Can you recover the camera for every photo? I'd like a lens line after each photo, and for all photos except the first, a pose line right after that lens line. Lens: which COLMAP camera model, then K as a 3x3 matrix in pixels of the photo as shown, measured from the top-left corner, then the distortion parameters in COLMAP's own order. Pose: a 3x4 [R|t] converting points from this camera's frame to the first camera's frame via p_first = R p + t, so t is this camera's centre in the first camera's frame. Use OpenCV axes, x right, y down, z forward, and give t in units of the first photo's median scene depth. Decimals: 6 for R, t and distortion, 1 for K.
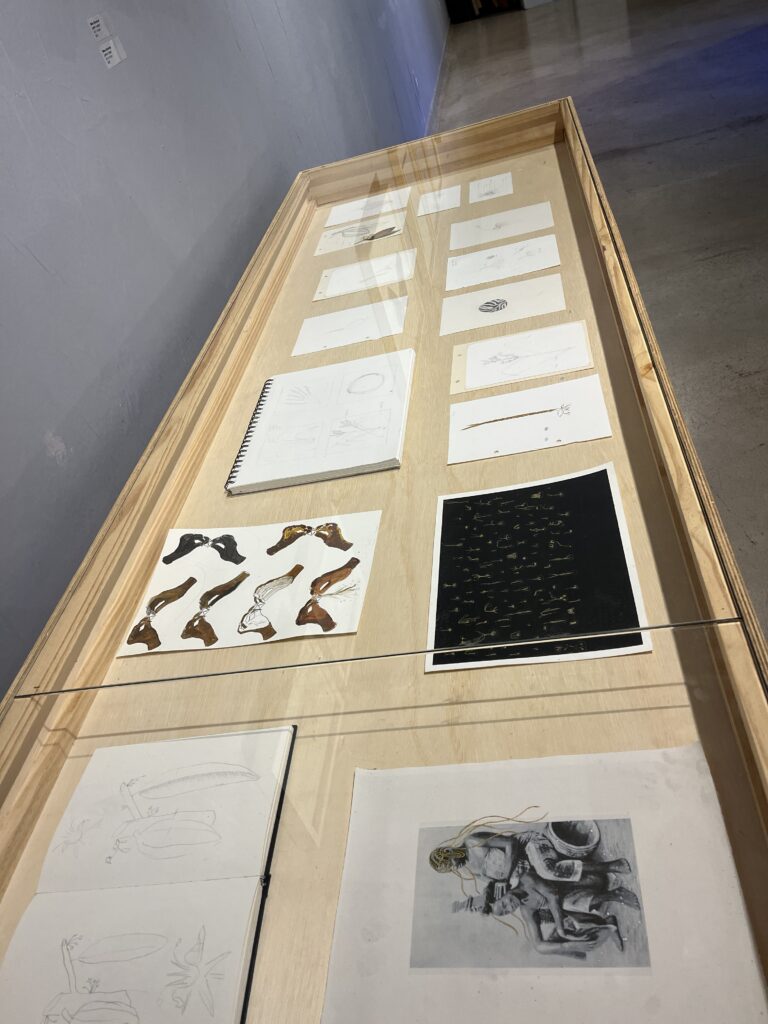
lens RADIAL K [[774.5, 0, 390.4], [0, 774.5, 512.5], [0, 0, 1]] dist [0.042464, -0.039789]
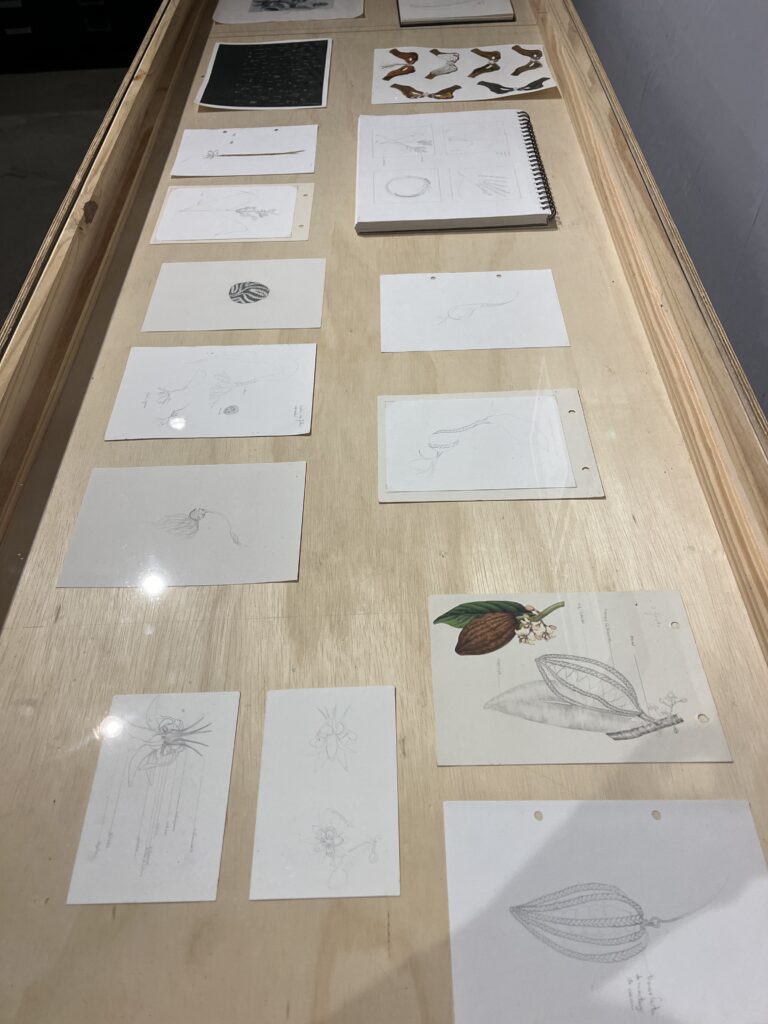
lens RADIAL K [[774.5, 0, 388.5], [0, 774.5, 510.0], [0, 0, 1]] dist [0.042464, -0.039789]
pose [[-0.949301, 0.267443, 0.165230, -0.072499], [0.164541, -0.025150, 0.986050, -1.316318], [0.267868, 0.963245, -0.020131, 1.723077]]
